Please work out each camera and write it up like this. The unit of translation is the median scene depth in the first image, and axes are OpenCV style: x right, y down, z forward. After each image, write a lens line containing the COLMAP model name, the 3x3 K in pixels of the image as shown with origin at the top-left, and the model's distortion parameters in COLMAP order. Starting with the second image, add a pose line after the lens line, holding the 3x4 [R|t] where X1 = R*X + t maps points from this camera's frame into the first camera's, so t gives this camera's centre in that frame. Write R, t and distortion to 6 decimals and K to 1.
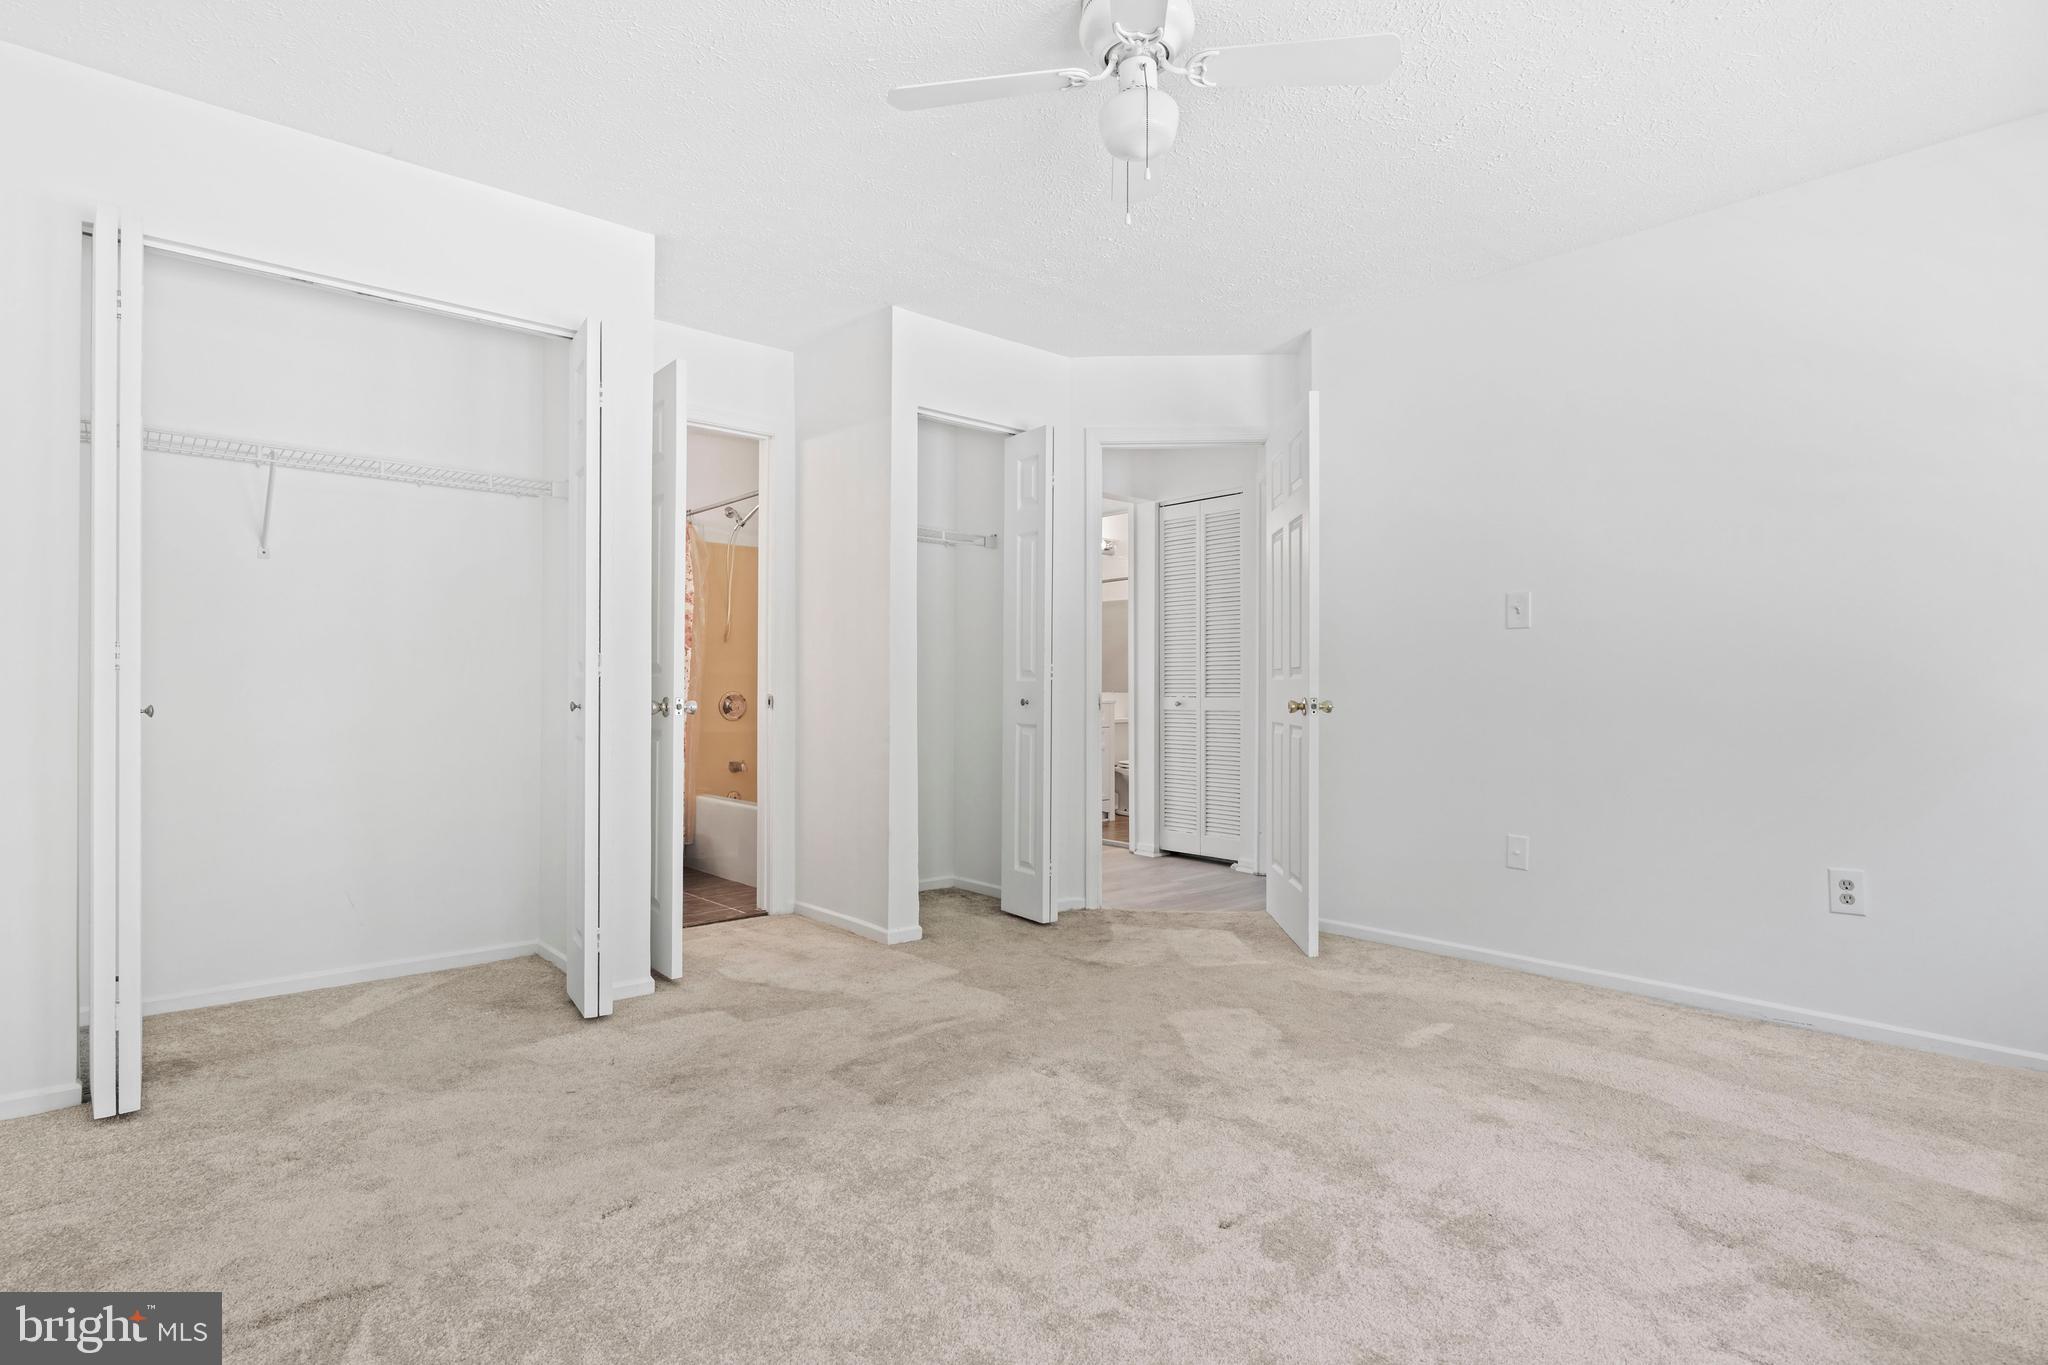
lens RADIAL K [[1023.5, 0, 1027.8], [0, 1023.5, 688.9], [0, 0, 1]] dist [-0.004634, -0.000748]
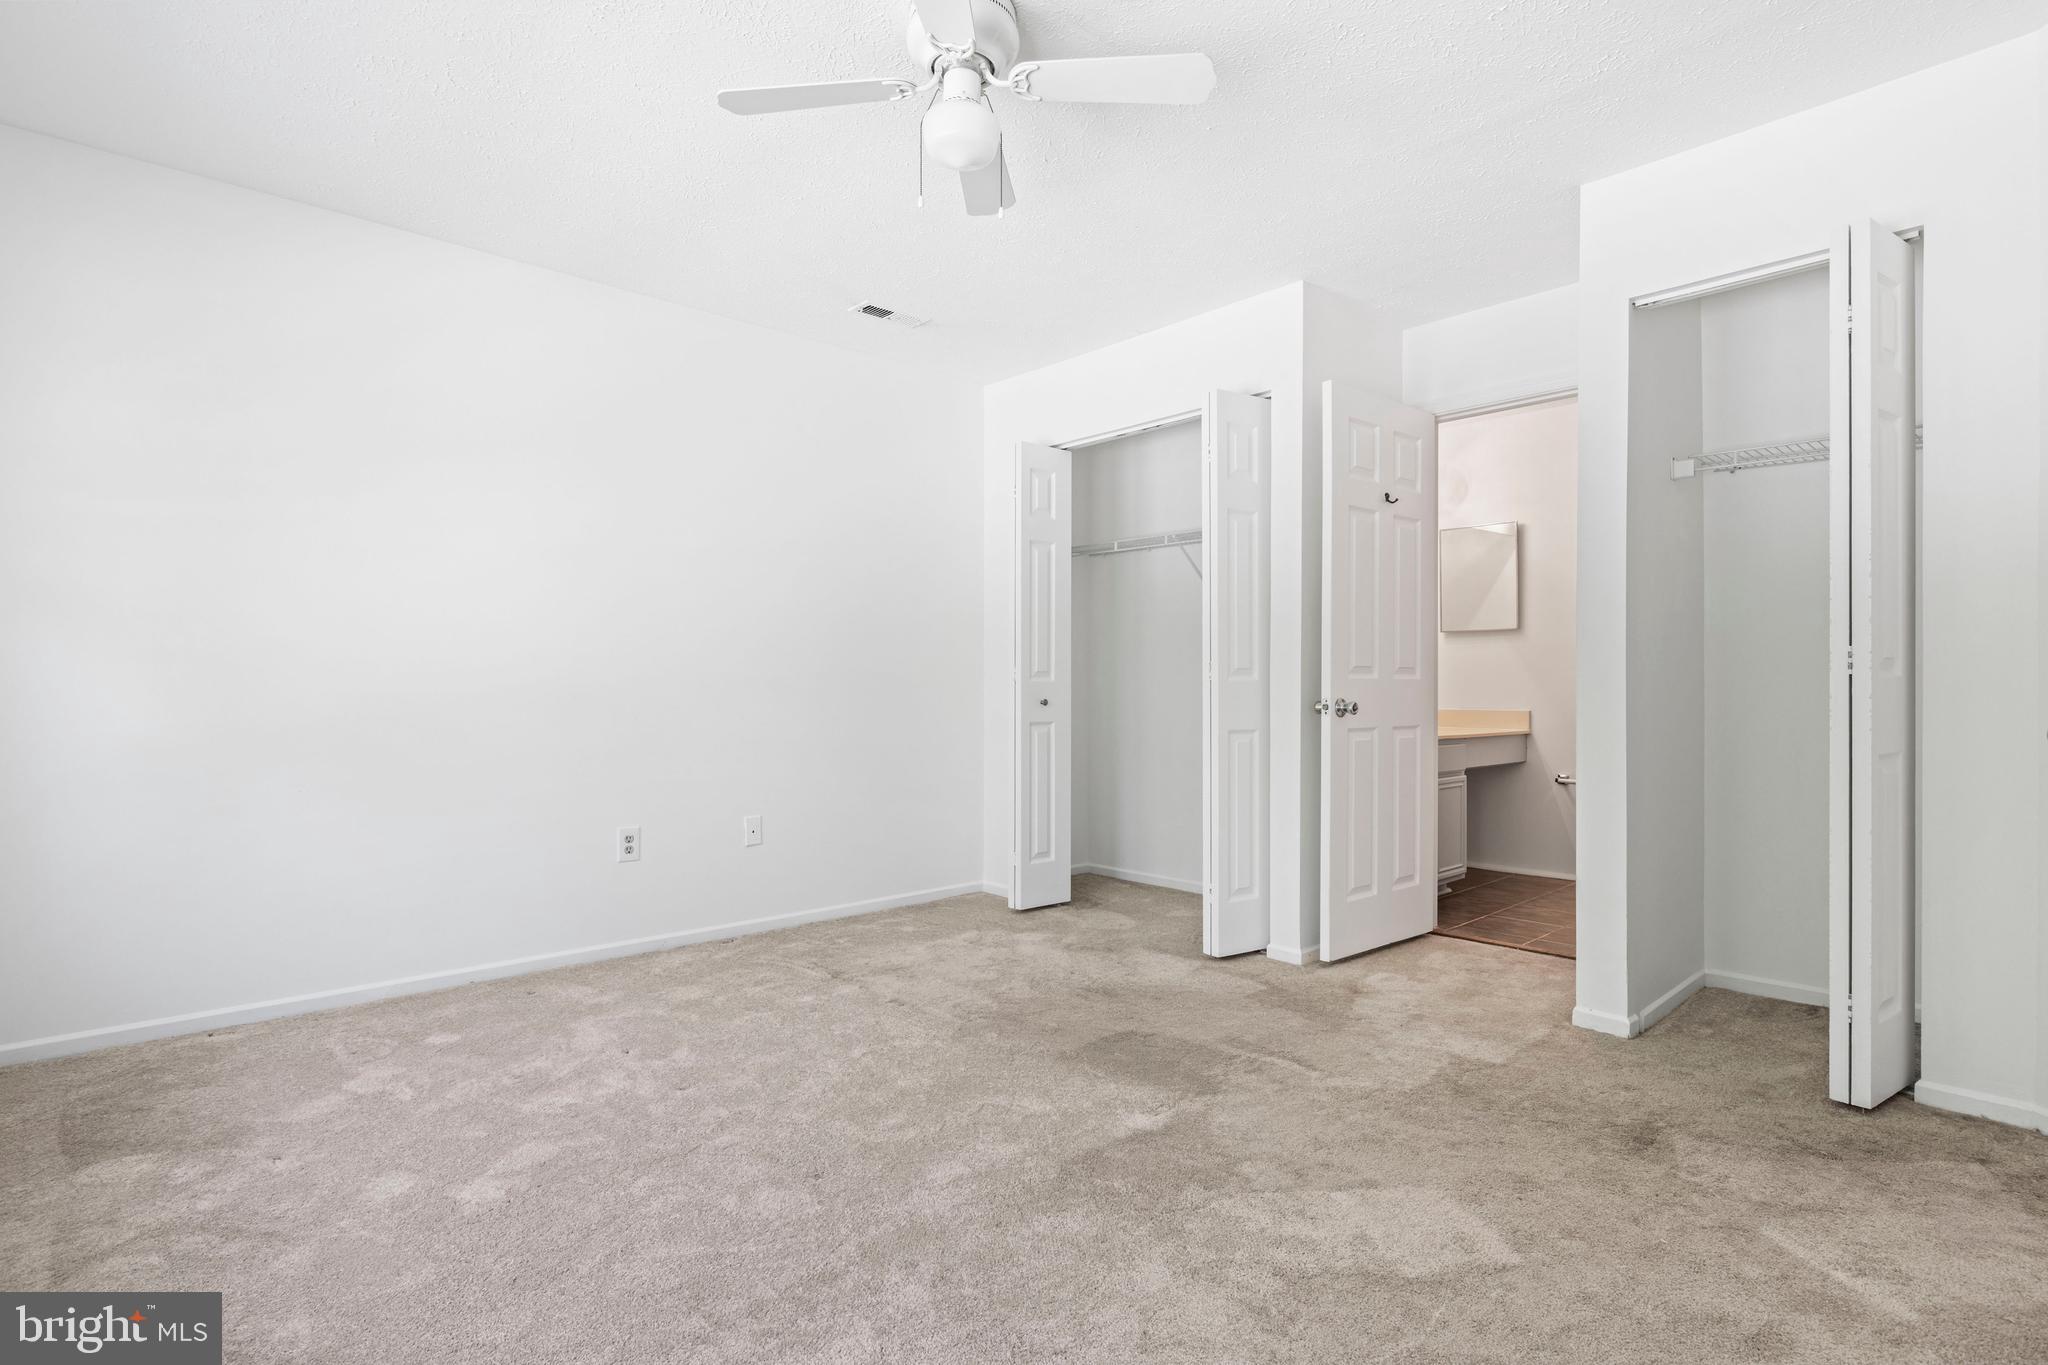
lens RADIAL K [[1023.5, 0, 1027.8], [0, 1023.5, 688.9], [0, 0, 1]] dist [-0.004634, -0.000748]
pose [[0.017468, -0.004482, -0.999837, 0.796108], [-0.005820, 0.999973, -0.004584, 0.007131], [0.999830, 0.005899, 0.017442, 0.748541]]
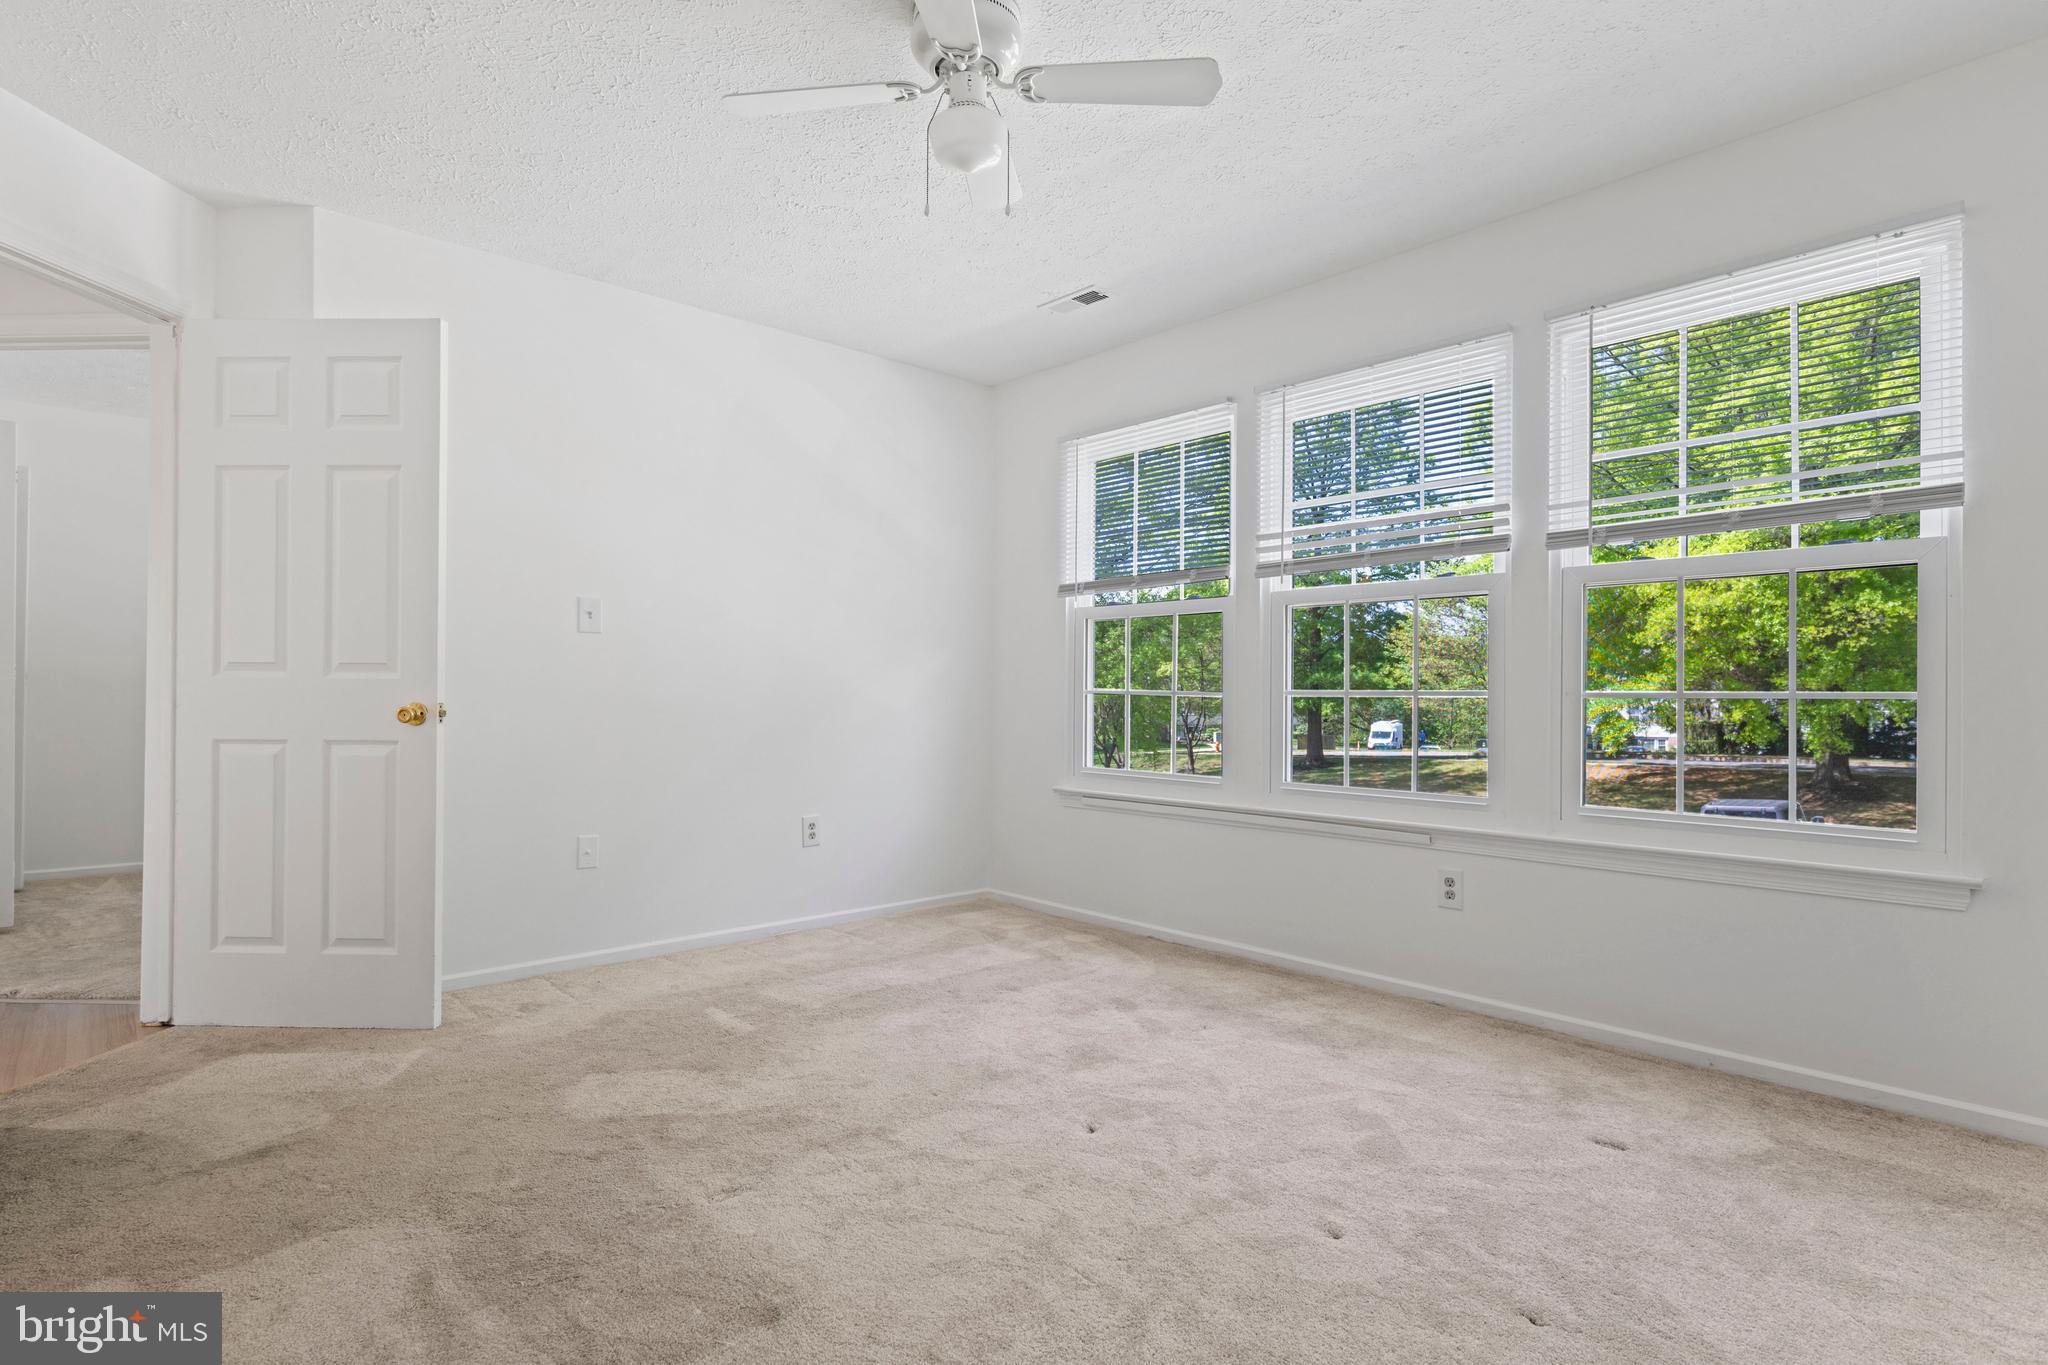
lens RADIAL K [[1023.5, 0, 1027.8], [0, 1023.5, 688.9], [0, 0, 1]] dist [-0.004634, -0.000748]
pose [[-0.002693, 0.003720, 0.999989, -0.640405], [0.000523, 0.999993, -0.003718, 0.001219], [-0.999996, 0.000513, -0.002694, 0.668739]]
